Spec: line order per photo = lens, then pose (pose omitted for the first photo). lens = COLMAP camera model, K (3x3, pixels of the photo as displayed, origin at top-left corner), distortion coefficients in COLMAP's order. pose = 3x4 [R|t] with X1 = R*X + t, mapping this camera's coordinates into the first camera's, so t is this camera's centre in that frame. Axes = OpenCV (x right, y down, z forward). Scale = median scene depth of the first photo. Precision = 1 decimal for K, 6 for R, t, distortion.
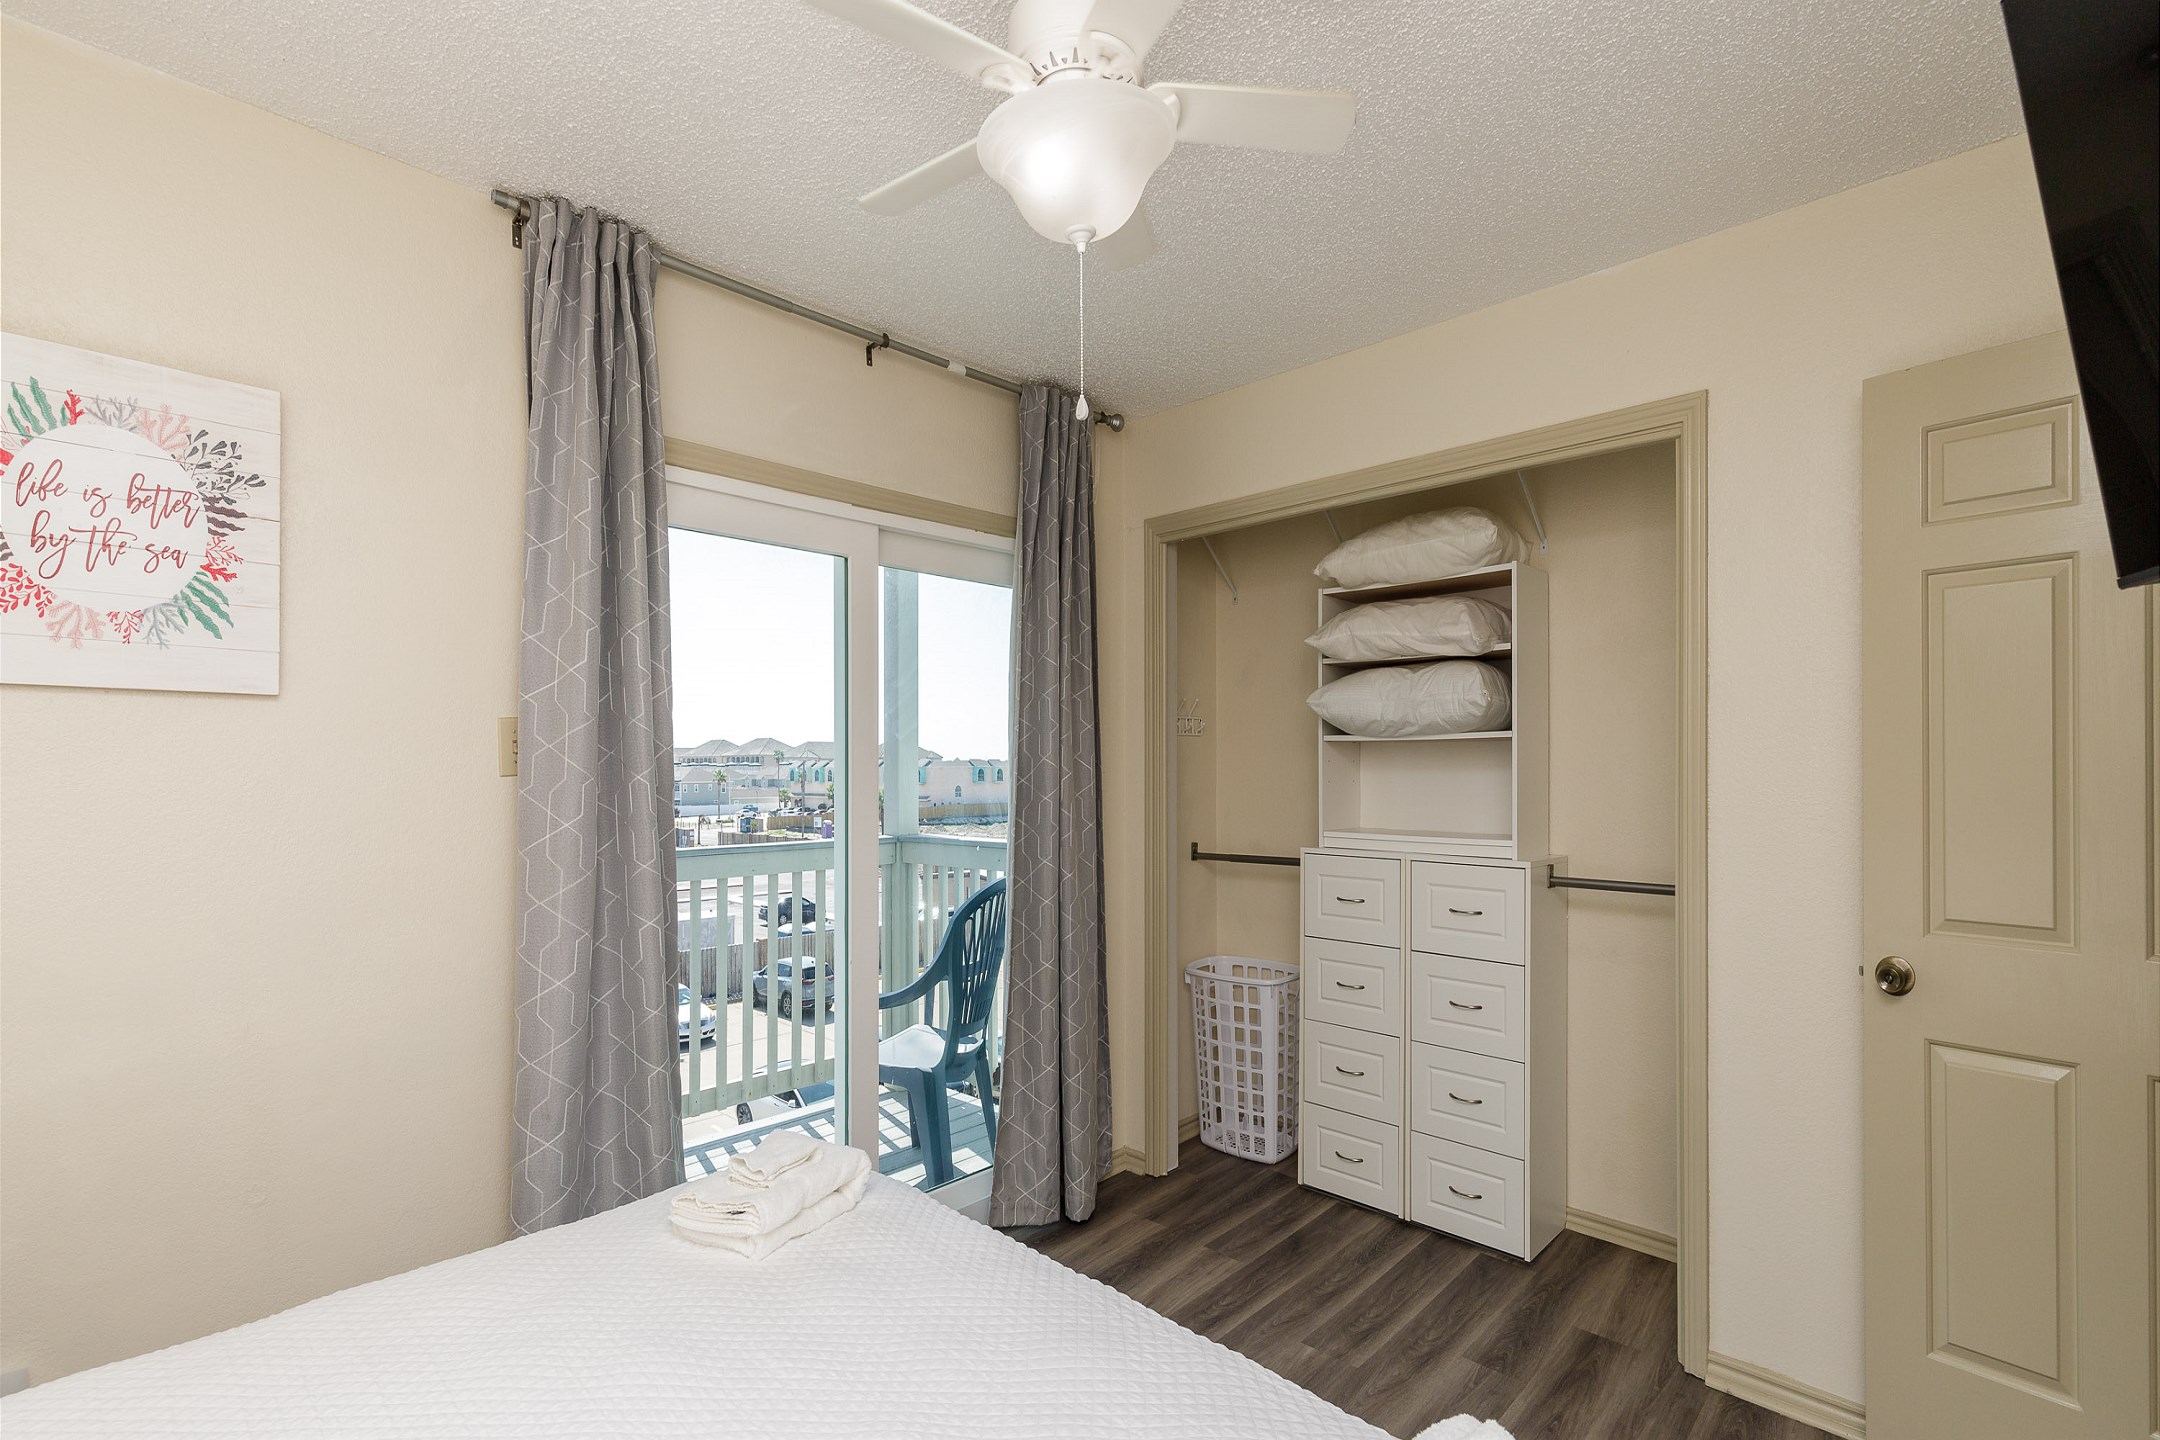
lens RADIAL K [[994.3, 0, 1036.6], [0, 994.3, 752.8], [0, 0, 1]] dist [0.000373, -0.000277]
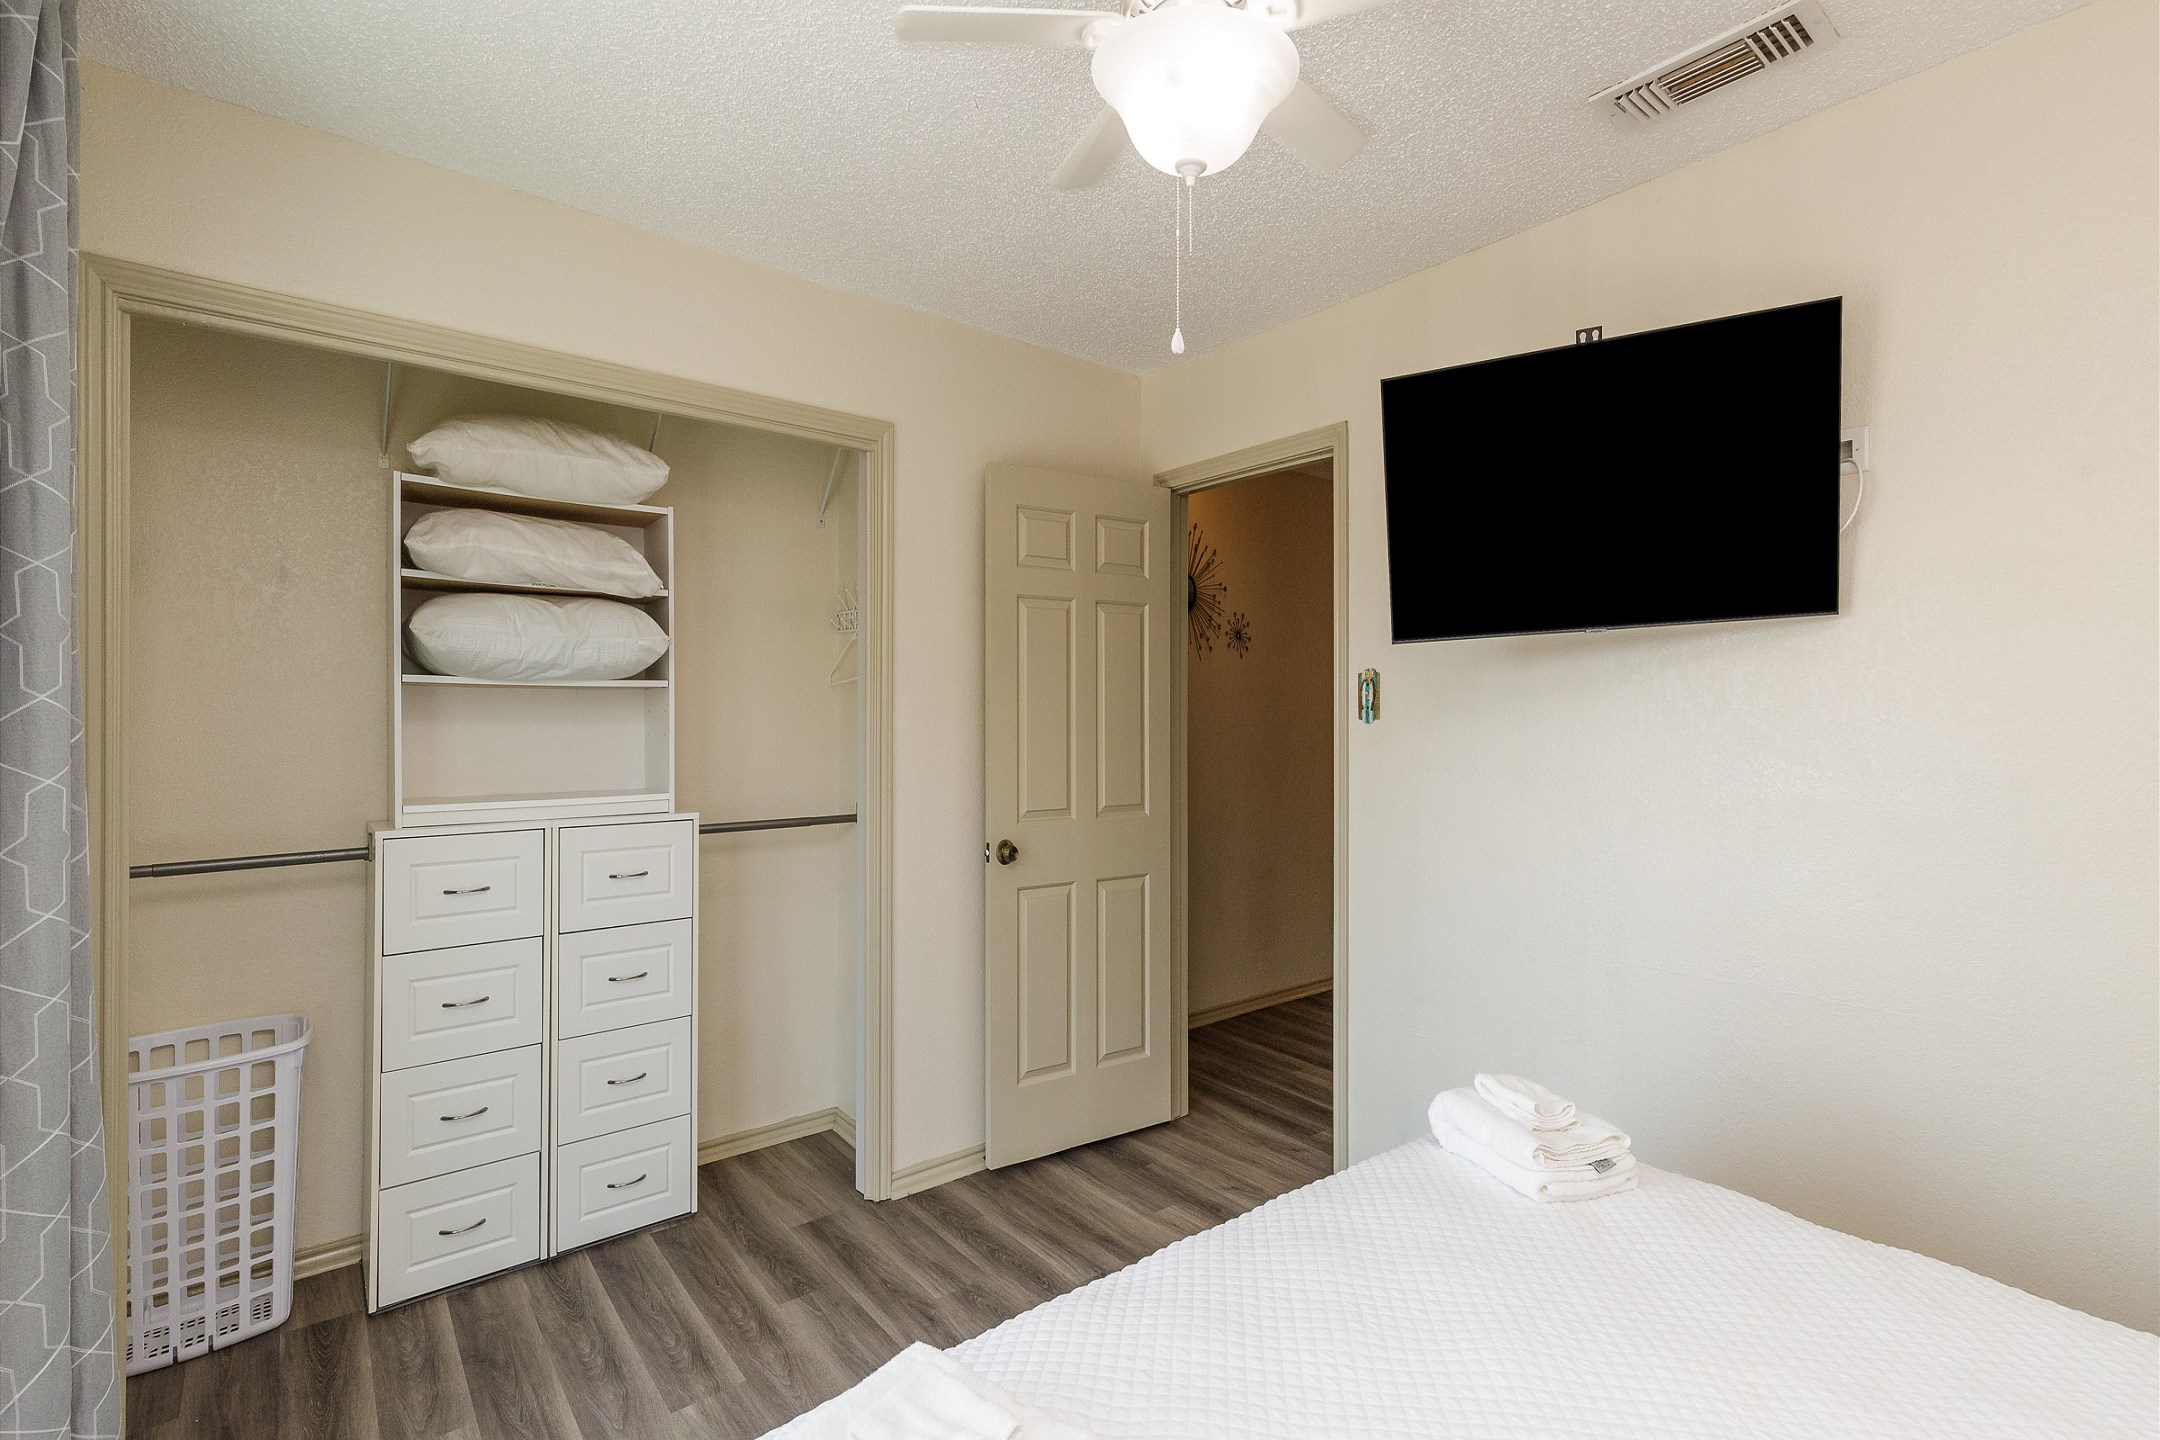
lens RADIAL K [[983.3, 0, 1080.0], [0, 983.3, 720.0], [0, 0, 1]] dist [0.001031, -0.000257]
pose [[0.085446, 0.009679, 0.996296, -0.446837], [-0.005619, 0.999942, -0.009232, 0.023288], [-0.996327, -0.004809, 0.085496, 0.515584]]
